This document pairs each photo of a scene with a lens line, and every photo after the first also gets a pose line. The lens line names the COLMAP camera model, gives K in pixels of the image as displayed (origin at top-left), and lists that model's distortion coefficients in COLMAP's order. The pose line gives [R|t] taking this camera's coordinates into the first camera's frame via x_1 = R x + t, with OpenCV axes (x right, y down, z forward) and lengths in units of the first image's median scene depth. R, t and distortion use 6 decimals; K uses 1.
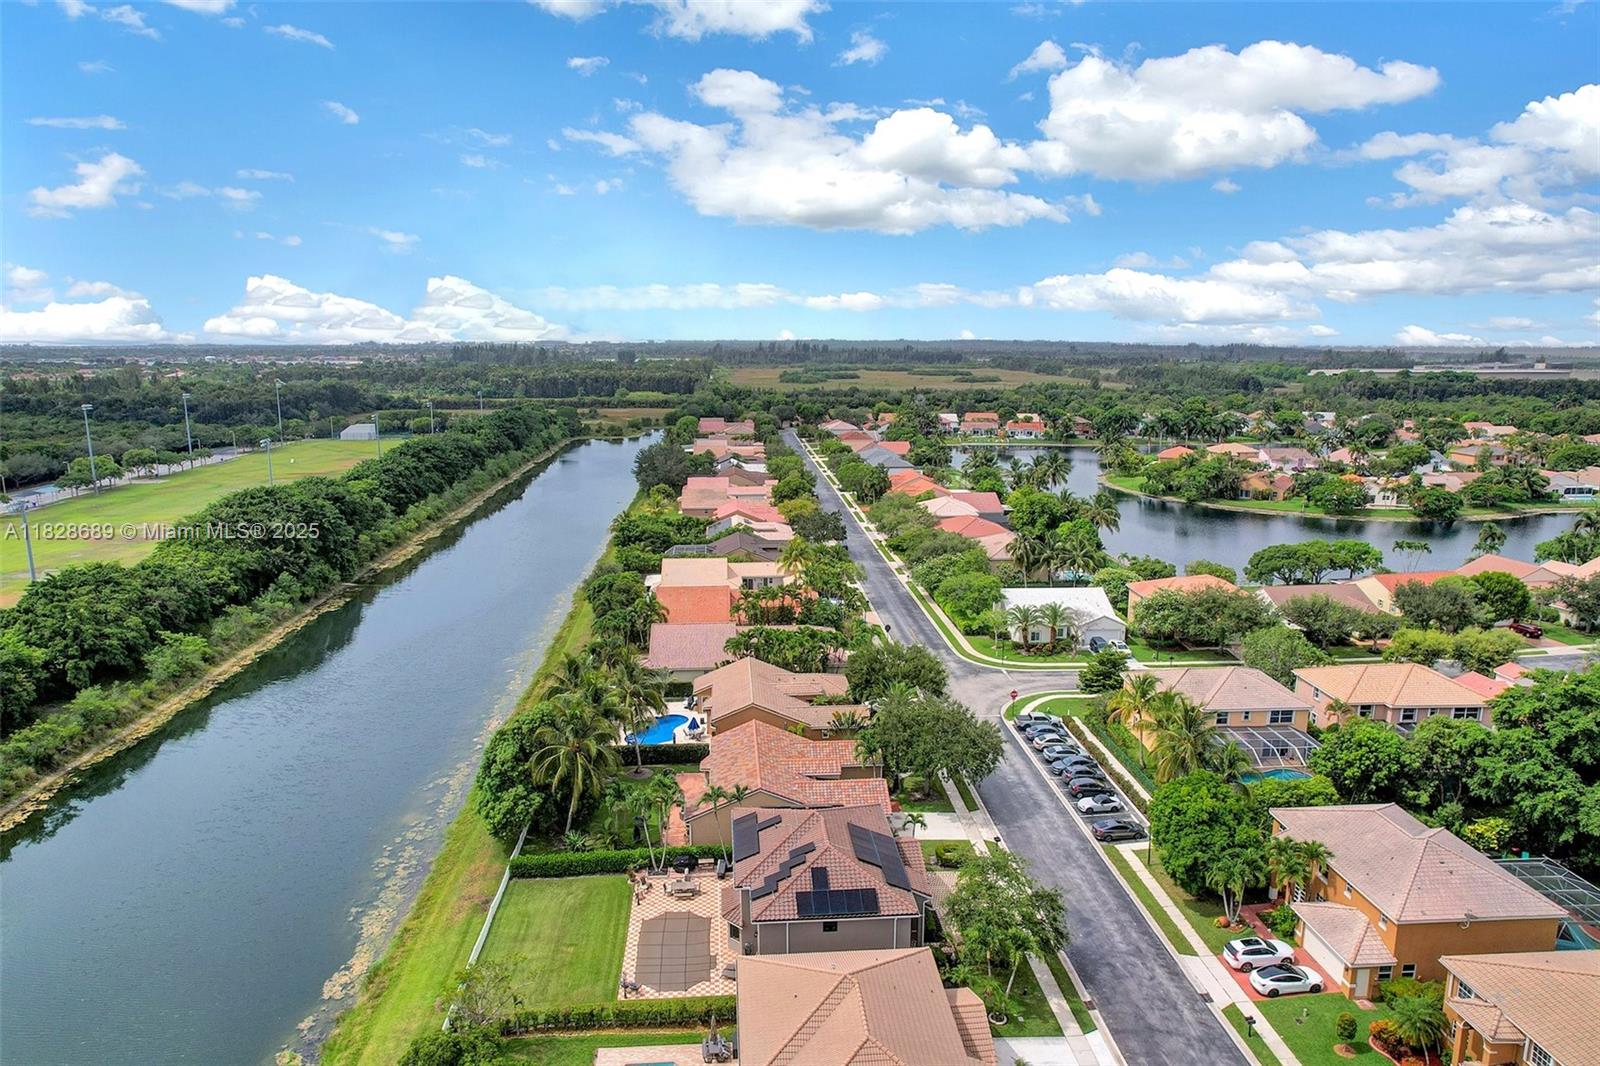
lens RADIAL K [[1034.9, 0, 800.0], [0, 1034.9, 533.0], [0, 0, 1]] dist [-0.061766, 0.054739]
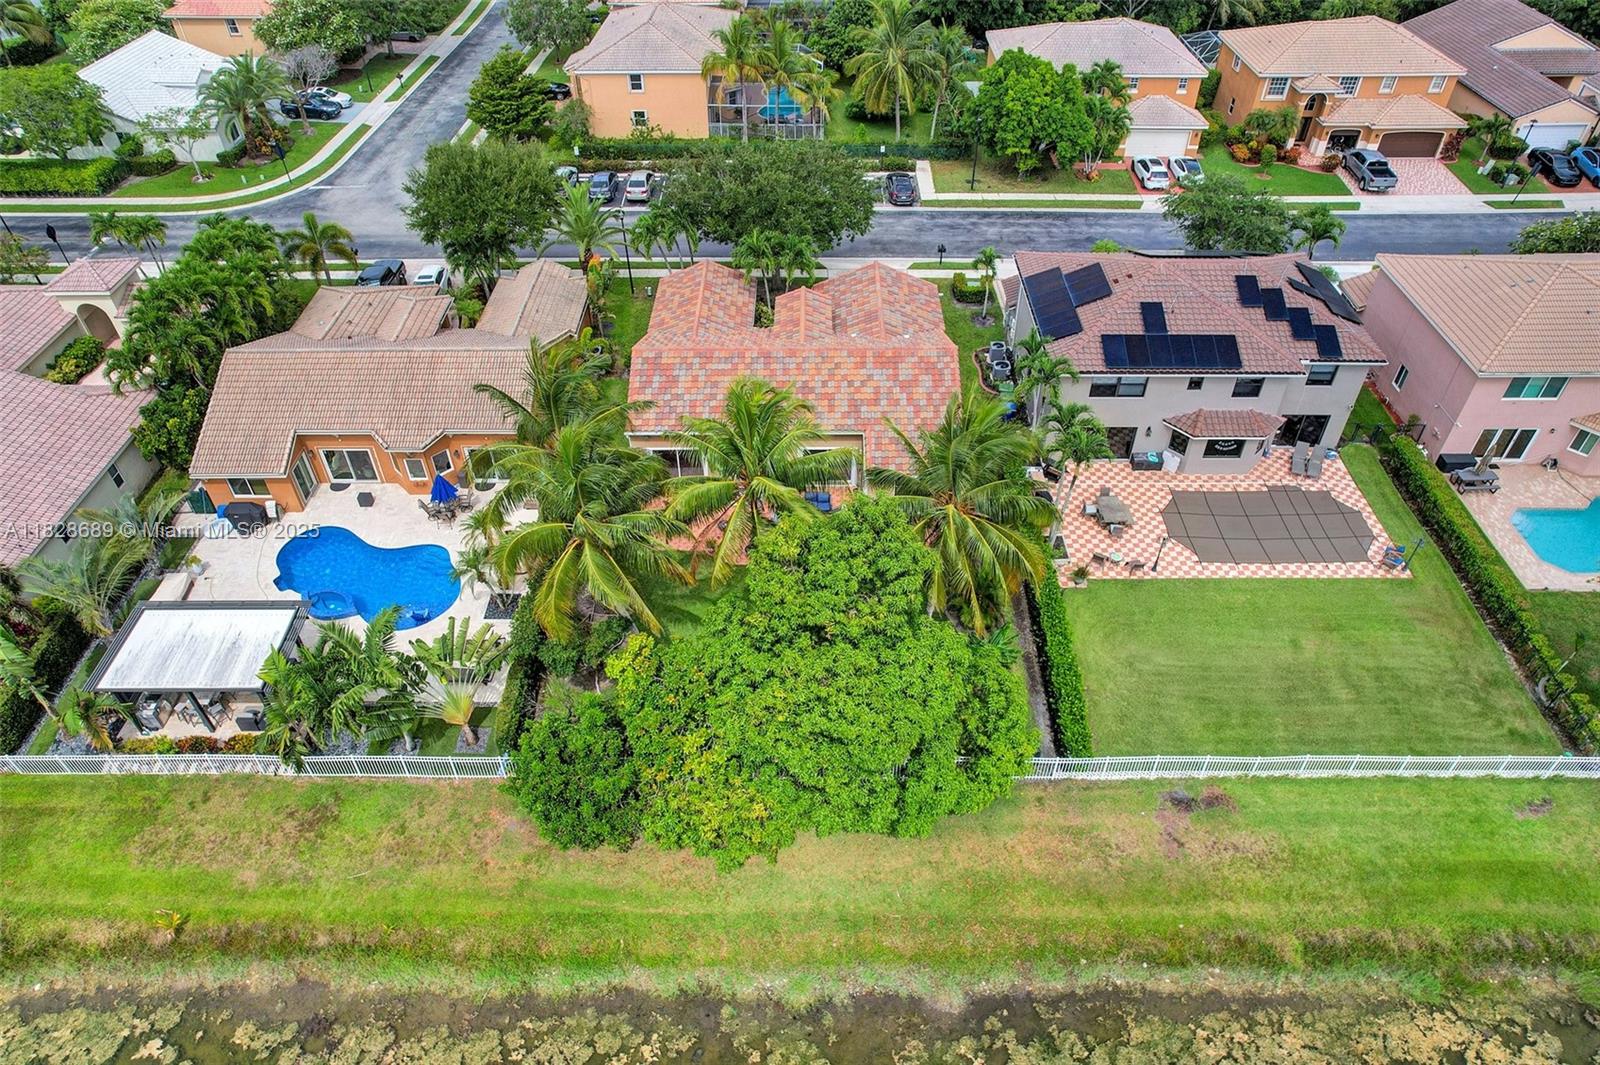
lens RADIAL K [[1034.9, 0, 800.0], [0, 1034.9, 532.5], [0, 0, 1]] dist [-0.061766, 0.054739]
pose [[0.084001, -0.660226, 0.746355, -0.479282], [0.193491, 0.745553, 0.637740, -0.053672], [-0.977499, 0.090842, 0.190375, 0.867686]]
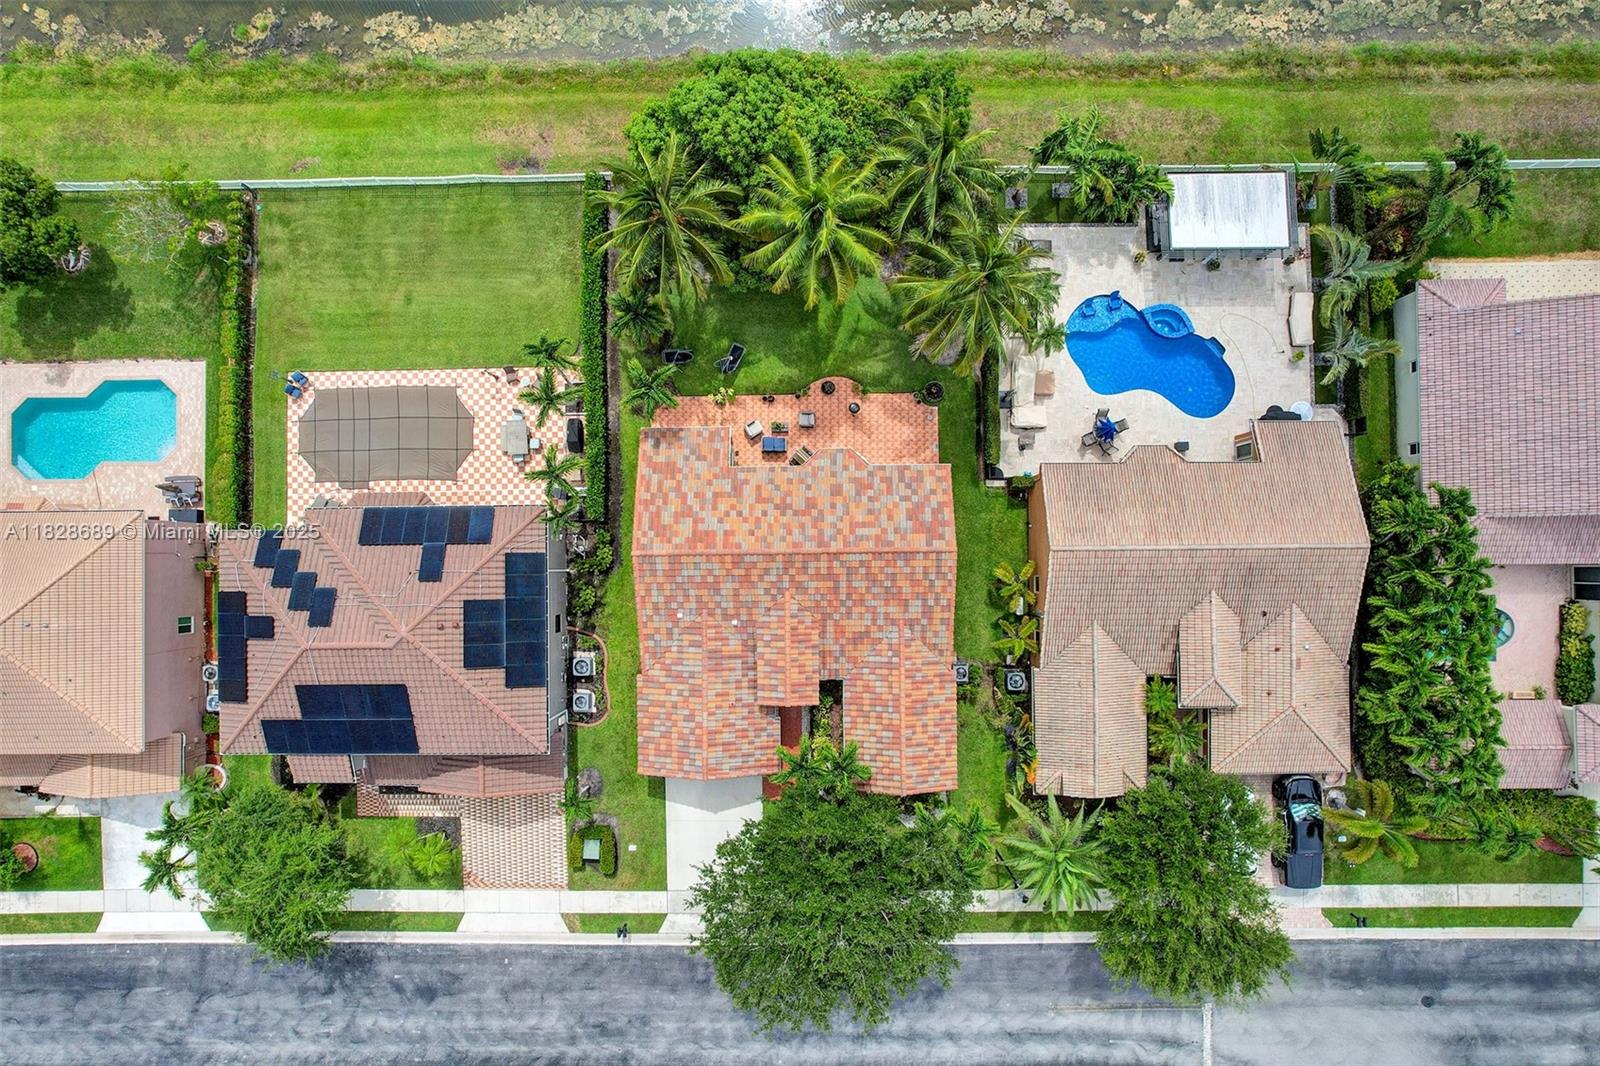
lens RADIAL K [[1034.9, 0, 800.0], [0, 1034.9, 533.0], [0, 0, 1]] dist [-0.061766, 0.054739]
pose [[-0.065830, 0.997557, -0.023396, -0.038038], [-0.177240, 0.011384, 0.984102, -0.298641], [0.981964, 0.068930, 0.176057, 0.871040]]
